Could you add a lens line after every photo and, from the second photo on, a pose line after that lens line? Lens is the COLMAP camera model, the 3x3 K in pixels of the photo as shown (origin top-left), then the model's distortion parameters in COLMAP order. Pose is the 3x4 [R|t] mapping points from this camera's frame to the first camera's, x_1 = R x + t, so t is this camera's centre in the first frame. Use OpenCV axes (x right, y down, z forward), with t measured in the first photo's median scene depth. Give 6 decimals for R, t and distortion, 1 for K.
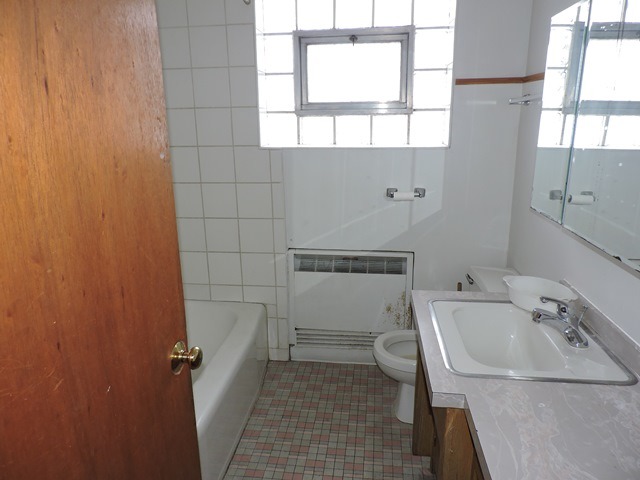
lens RADIAL K [[455.4, 0, 323.5], [0, 455.4, 243.3], [0, 0, 1]] dist [-0.015765, 0.003612]
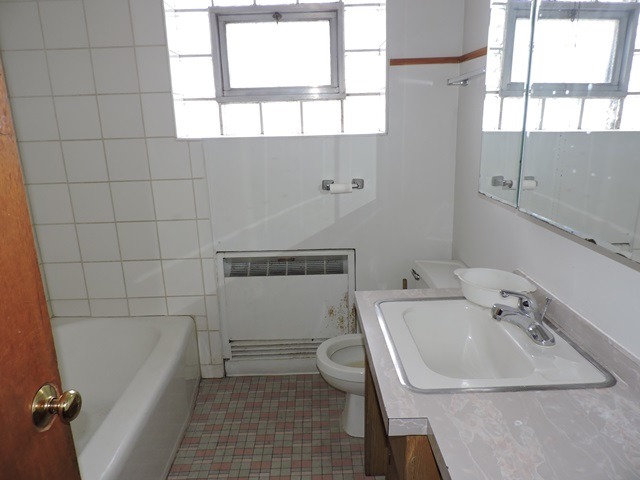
lens RADIAL K [[455.4, 0, 317.5], [0, 455.4, 240.2], [0, 0, 1]] dist [-0.015765, 0.003612]
pose [[0.991763, -0.049552, 0.118112, 0.017574], [0.050807, 0.998679, -0.007637, 0.005629], [-0.117578, 0.013576, 0.992971, 0.102619]]
